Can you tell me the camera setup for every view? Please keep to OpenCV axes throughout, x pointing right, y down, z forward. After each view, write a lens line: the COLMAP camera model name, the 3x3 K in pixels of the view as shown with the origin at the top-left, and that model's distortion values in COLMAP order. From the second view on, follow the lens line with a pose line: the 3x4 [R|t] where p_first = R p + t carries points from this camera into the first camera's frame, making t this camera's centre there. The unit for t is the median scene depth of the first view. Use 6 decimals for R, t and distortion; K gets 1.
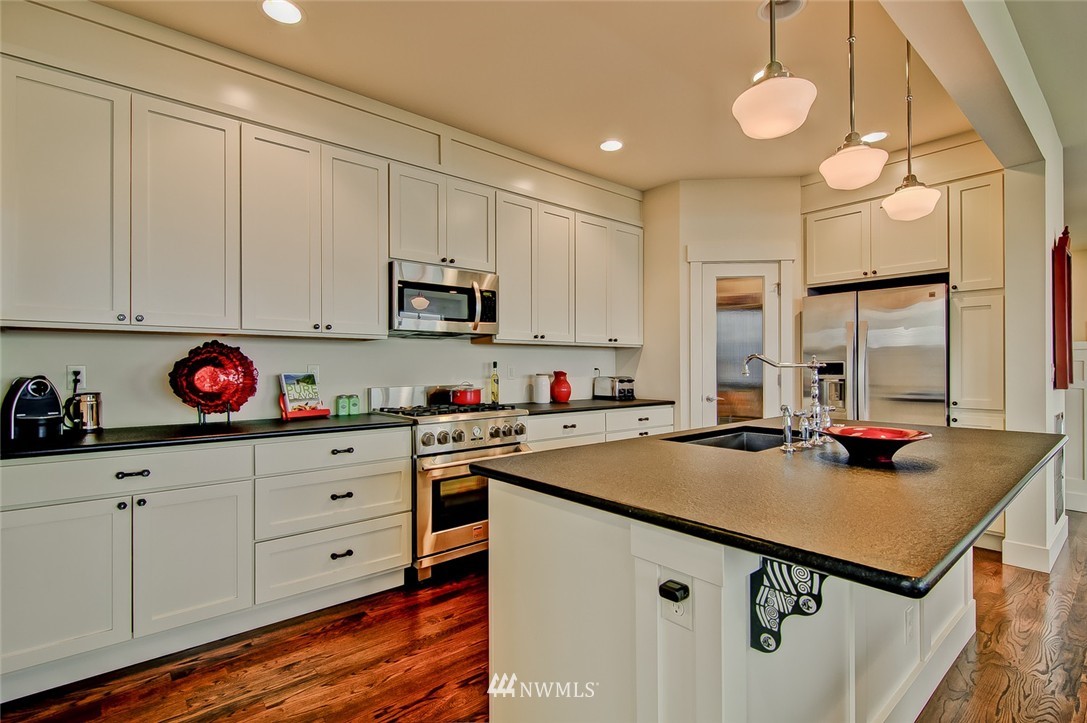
lens RADIAL K [[511.2, 0, 541.9], [0, 511.2, 364.0], [0, 0, 1]] dist [0.001313, 0.000151]
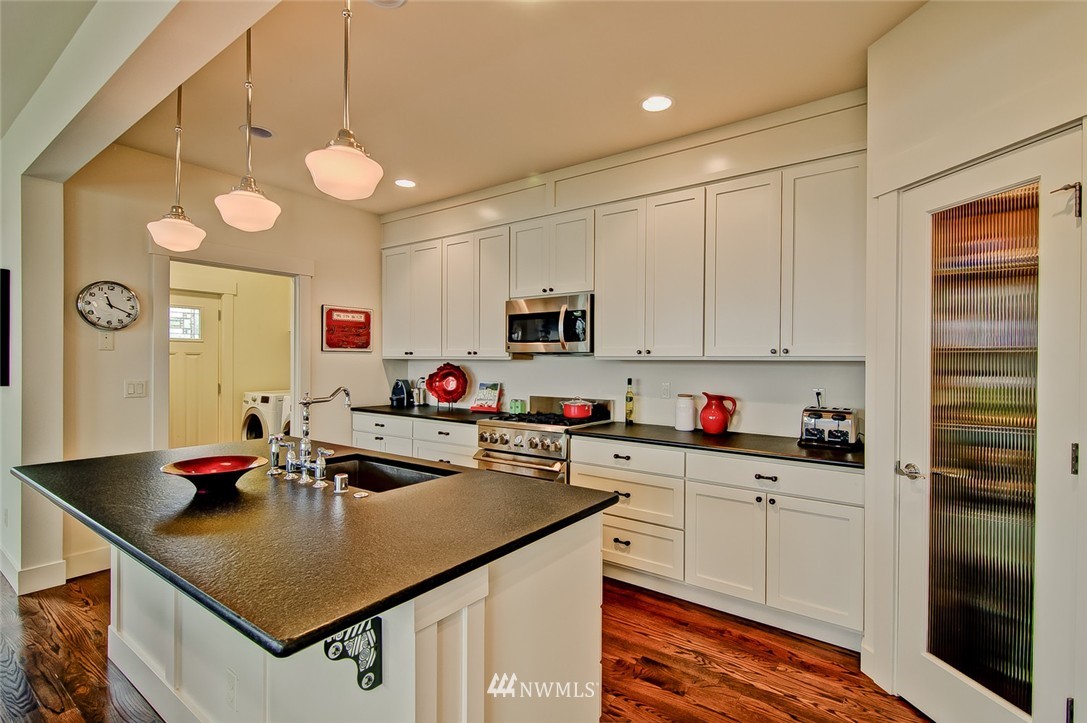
lens RADIAL K [[511.2, 0, 542.9], [0, 511.2, 360.1], [0, 0, 1]] dist [0.001313, 0.000151]
pose [[0.221676, 0.000877, -0.975120, 0.889893], [-0.006671, 0.999978, -0.000617, -0.041412], [0.975098, 0.006642, 0.221677, 0.695644]]
